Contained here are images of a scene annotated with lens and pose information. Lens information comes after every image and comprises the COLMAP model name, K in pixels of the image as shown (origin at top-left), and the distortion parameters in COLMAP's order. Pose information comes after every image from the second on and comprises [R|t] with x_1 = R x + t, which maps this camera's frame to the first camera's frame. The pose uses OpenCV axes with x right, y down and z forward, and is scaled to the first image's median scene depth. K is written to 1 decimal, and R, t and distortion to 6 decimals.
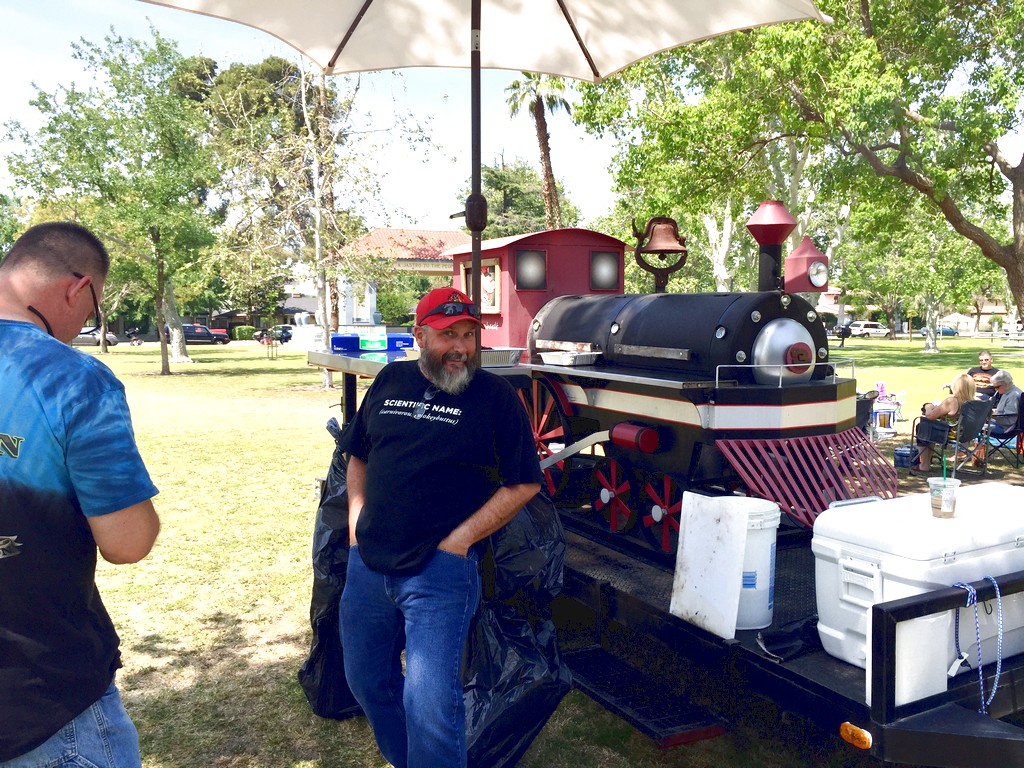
lens RADIAL K [[881.1, 0, 512.0], [0, 881.1, 384.0], [0, 0, 1]] dist [0.054852, -0.090212]
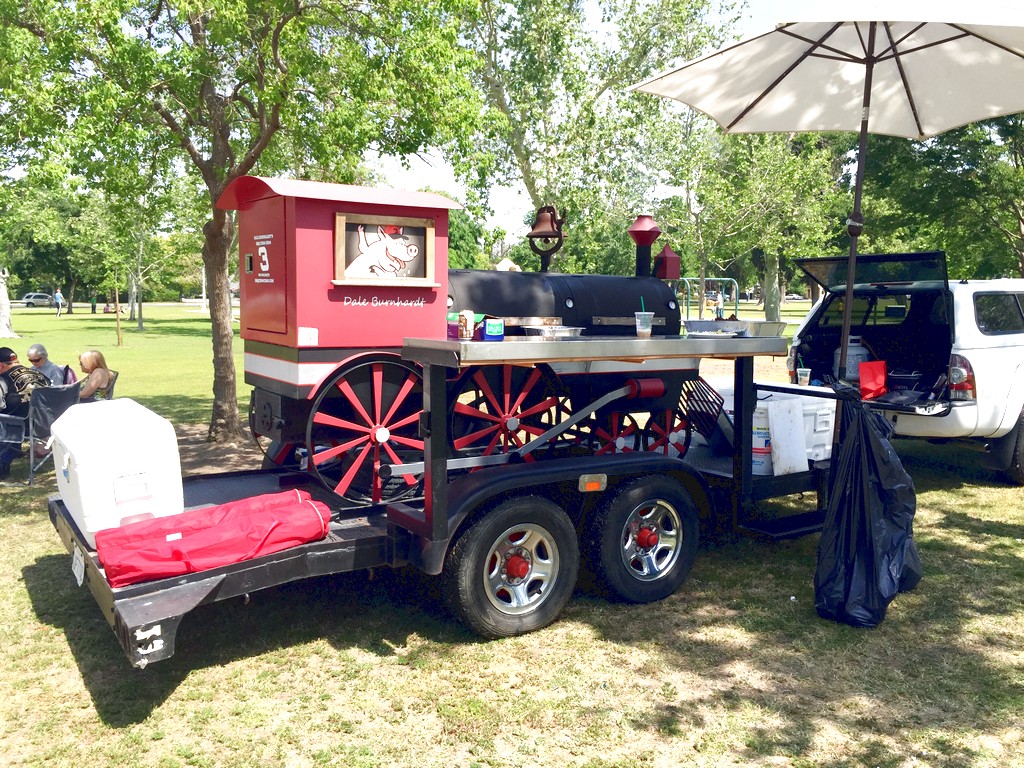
lens RADIAL K [[881.1, 0, 512.0], [0, 881.1, 384.0], [0, 0, 1]] dist [0.054852, -0.090212]
pose [[-0.055955, -0.088604, 0.994494, -0.980673], [0.074455, 0.992911, 0.092652, -0.069485], [-0.995653, 0.079230, -0.048962, 1.117992]]
